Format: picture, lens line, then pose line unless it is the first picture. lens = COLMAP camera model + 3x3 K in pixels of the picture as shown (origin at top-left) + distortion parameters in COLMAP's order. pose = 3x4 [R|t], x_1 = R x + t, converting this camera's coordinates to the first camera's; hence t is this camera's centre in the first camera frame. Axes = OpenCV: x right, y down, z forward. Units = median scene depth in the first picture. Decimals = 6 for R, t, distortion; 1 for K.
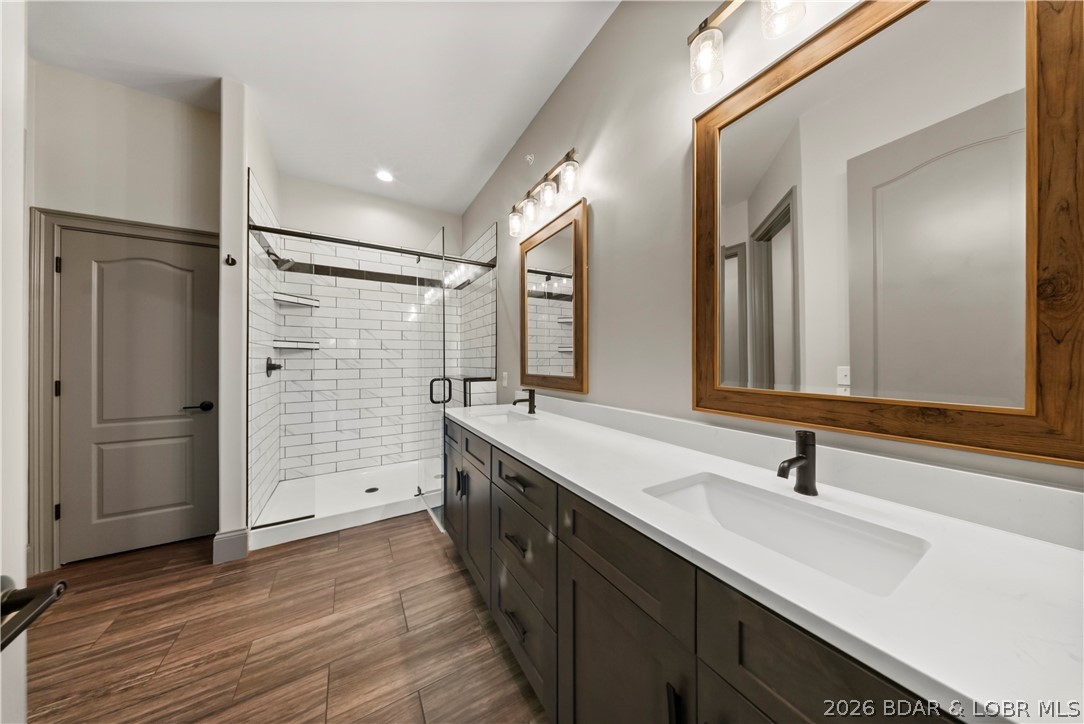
lens RADIAL K [[328.7, 0, 537.7], [0, 328.7, 363.0], [0, 0, 1]] dist [-0.000456, -0.000064]
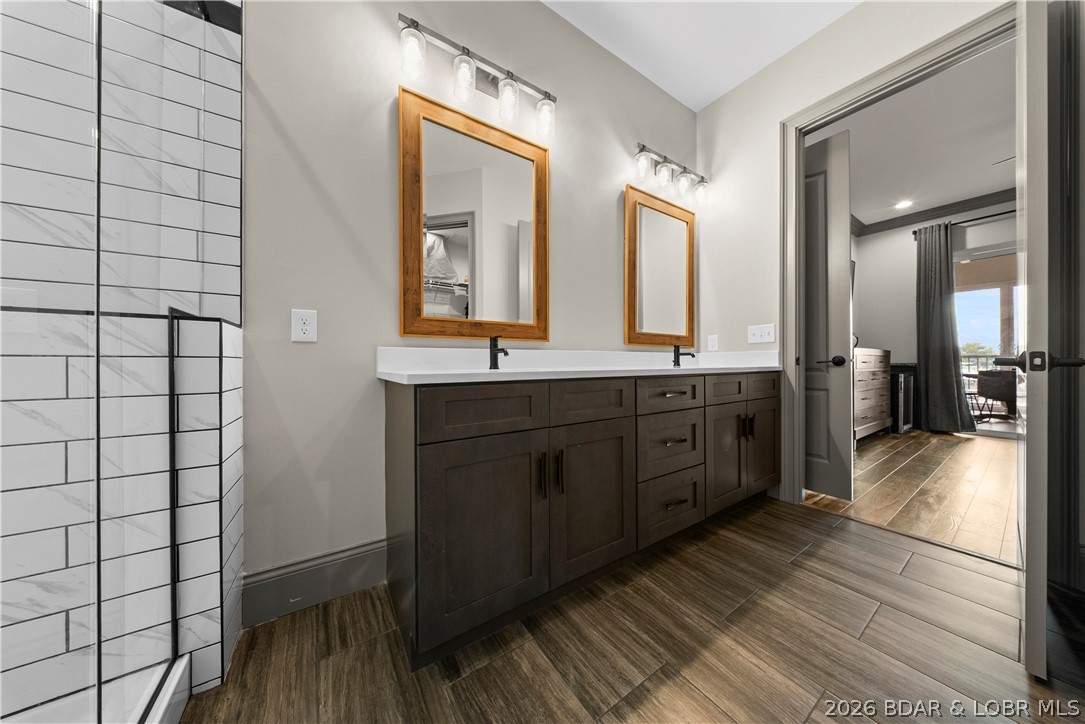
lens RADIAL K [[329.0, 0, 538.2], [0, 329.0, 363.0], [0, 0, 1]] dist [-0.000456, -0.000064]
pose [[-0.062303, -0.005059, 0.998044, -1.032577], [0.008965, 0.999944, 0.005628, 0.181989], [-0.998017, 0.009298, -0.062254, 1.271991]]
